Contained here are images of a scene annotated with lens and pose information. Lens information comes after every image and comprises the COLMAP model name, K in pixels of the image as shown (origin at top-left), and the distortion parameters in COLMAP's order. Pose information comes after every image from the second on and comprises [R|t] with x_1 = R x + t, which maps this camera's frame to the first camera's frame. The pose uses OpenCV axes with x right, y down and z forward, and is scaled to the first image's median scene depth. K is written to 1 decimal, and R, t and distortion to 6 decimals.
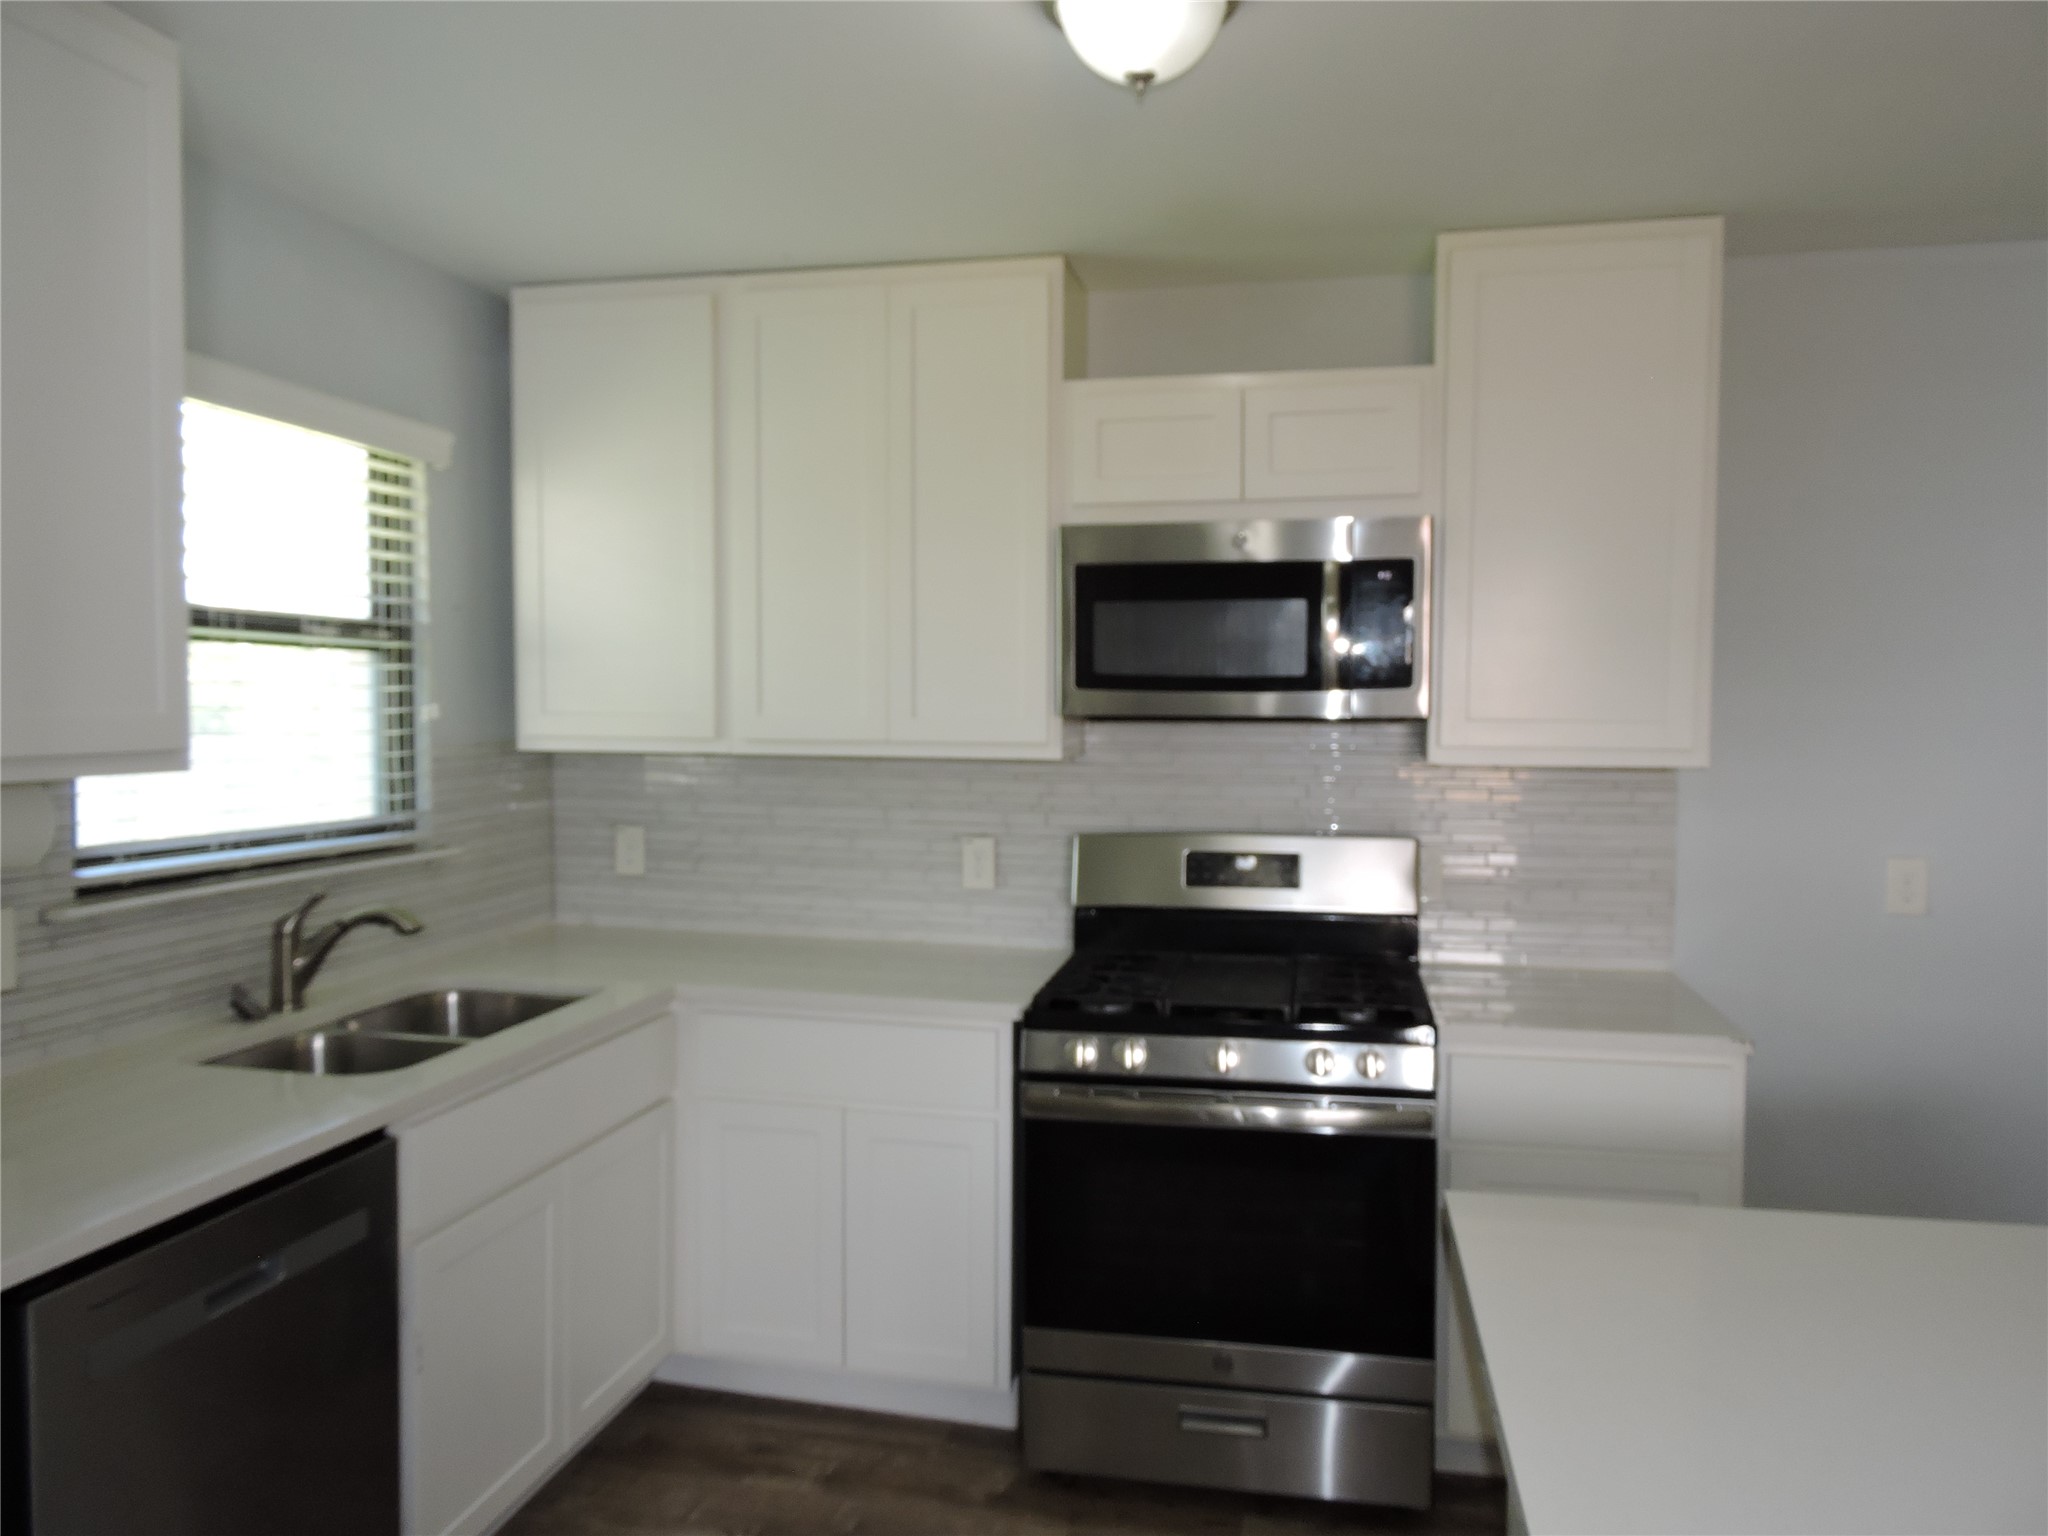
lens RADIAL K [[1458.1, 0, 1039.7], [0, 1458.1, 785.6], [0, 0, 1]] dist [-0.002151, -0.002743]
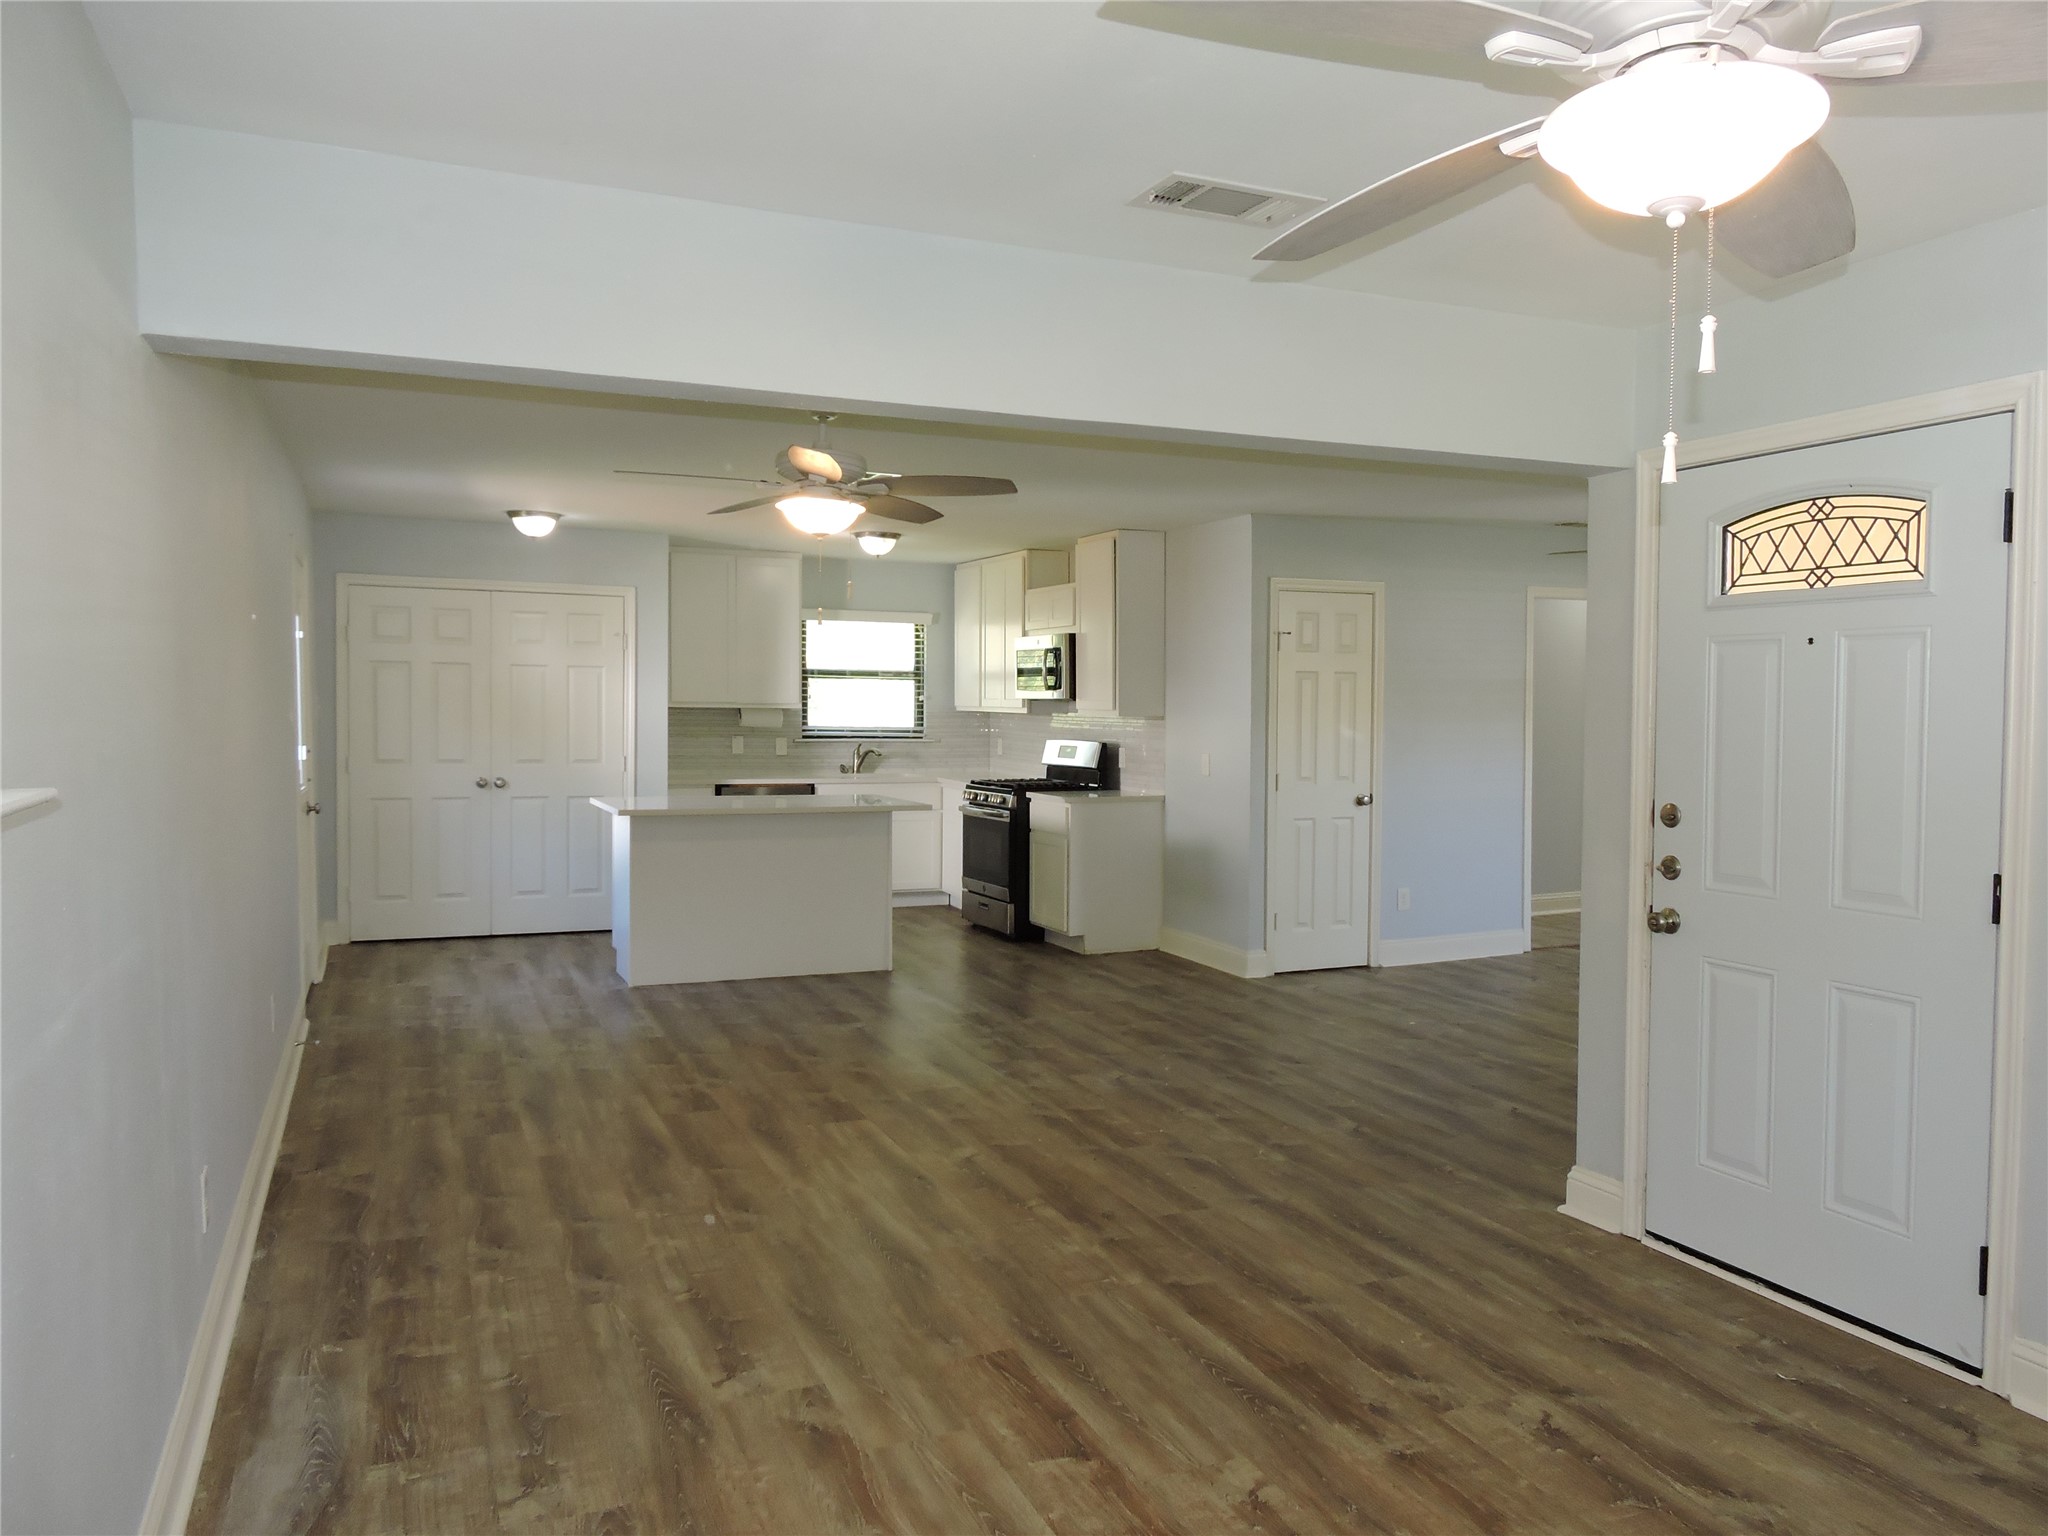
lens RADIAL K [[1458.1, 0, 1026.6], [0, 1458.1, 764.9], [0, 0, 1]] dist [-0.002151, -0.002743]
pose [[0.579748, 0.038001, -0.813909, 2.473923], [-0.051953, 0.998603, 0.009618, 0.059810], [0.813138, 0.036709, 0.580913, -0.759135]]
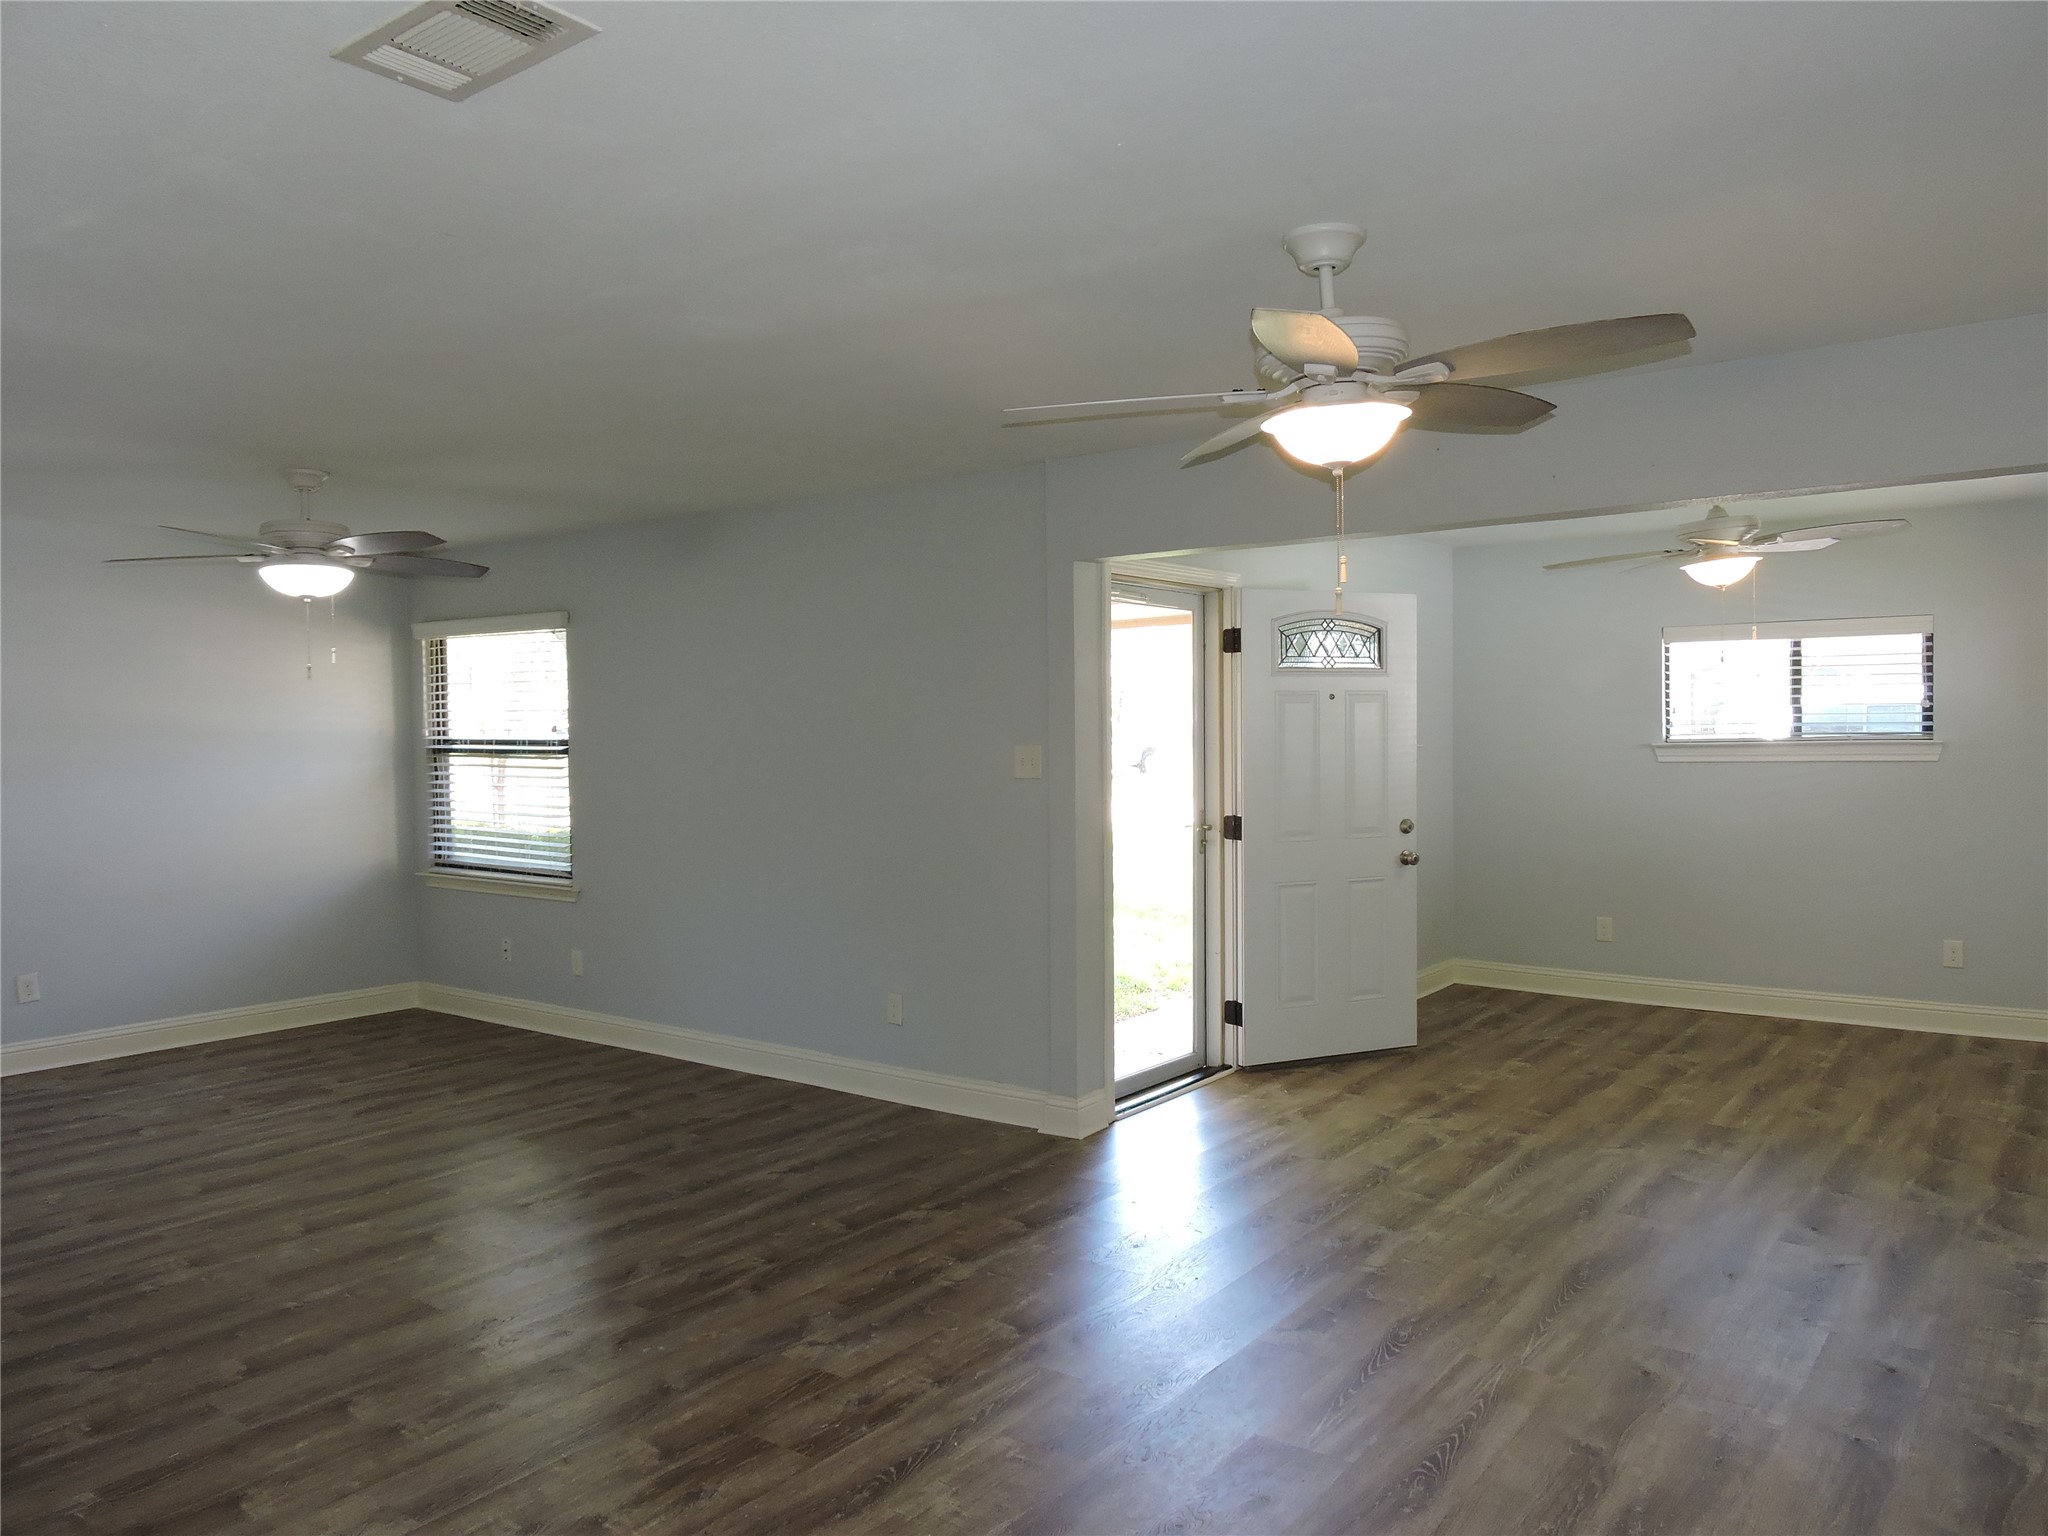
lens RADIAL K [[1458.1, 0, 1023.7], [0, 1458.1, 759.6], [0, 0, 1]] dist [-0.002151, -0.002743]
pose [[0.421340, -0.024102, 0.906582, 0.197415], [0.066623, 0.997768, -0.004437, 0.022147], [-0.904452, 0.062268, 0.422006, -0.262369]]
